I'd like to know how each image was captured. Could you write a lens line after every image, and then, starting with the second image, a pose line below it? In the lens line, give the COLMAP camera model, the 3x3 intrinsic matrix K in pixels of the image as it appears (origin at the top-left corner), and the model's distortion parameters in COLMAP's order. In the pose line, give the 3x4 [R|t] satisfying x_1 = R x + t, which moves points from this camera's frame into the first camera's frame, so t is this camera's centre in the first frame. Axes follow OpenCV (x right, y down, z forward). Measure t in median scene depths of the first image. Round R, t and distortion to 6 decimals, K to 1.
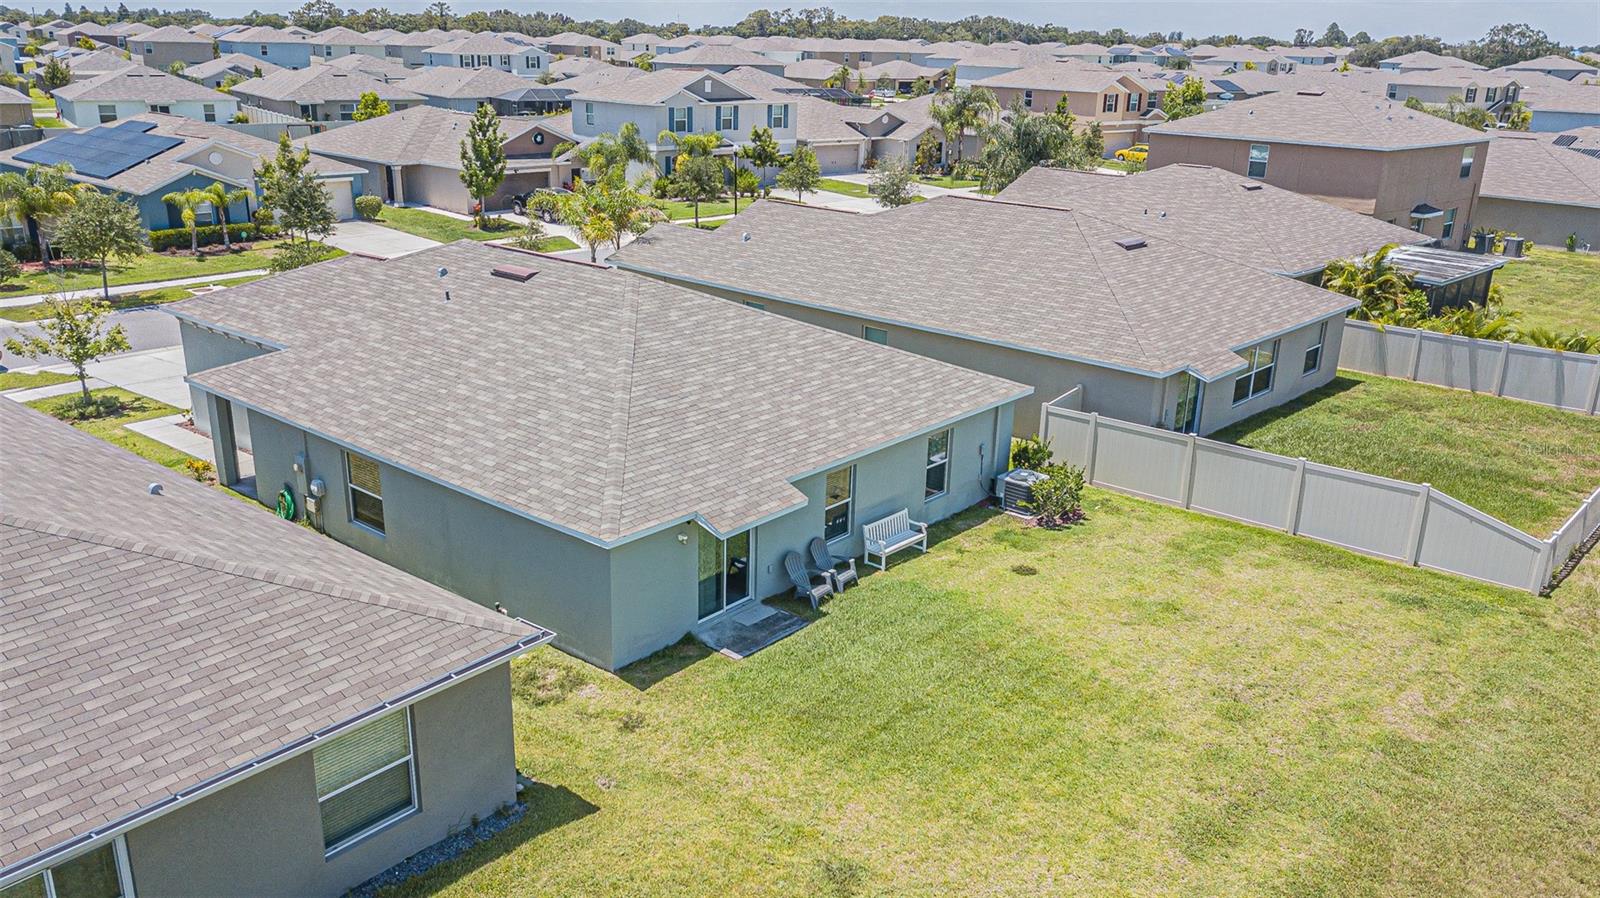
lens RADIAL K [[1227.2, 0, 803.3], [0, 1227.2, 452.4], [0, 0, 1]] dist [0.003622, -0.003865]
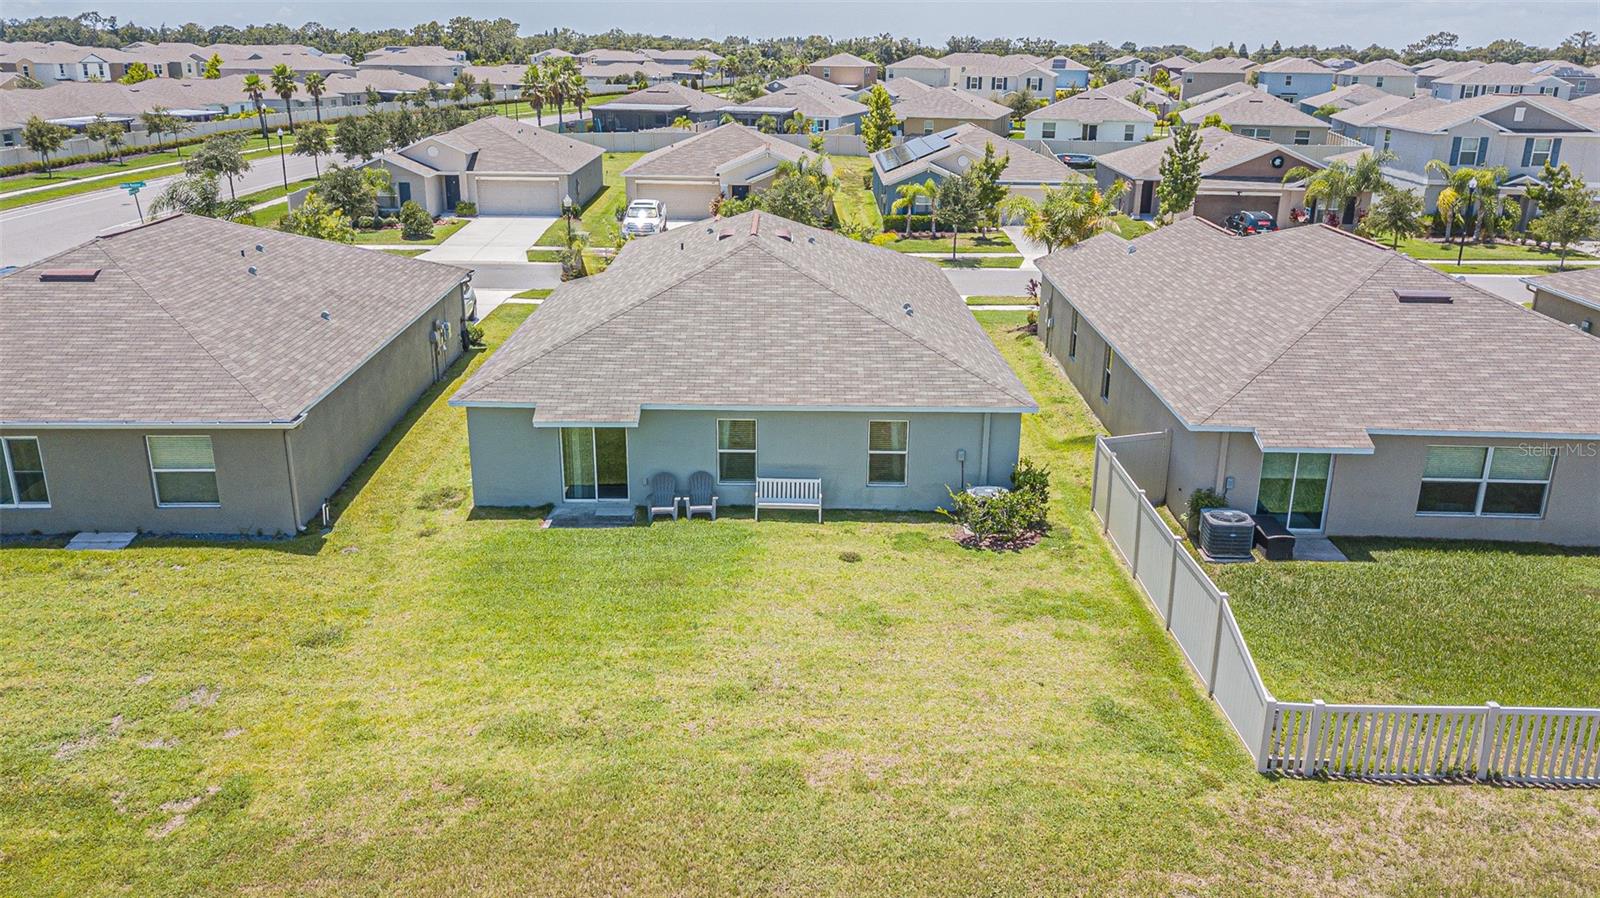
lens RADIAL K [[1227.2, 0, 803.3], [0, 1227.2, 452.4], [0, 0, 1]] dist [0.003622, -0.003865]
pose [[0.661078, 0.219735, -0.717421, 0.862417], [-0.237851, 0.968215, 0.077377, -0.057348], [0.711620, 0.119487, 0.692329, 0.261813]]
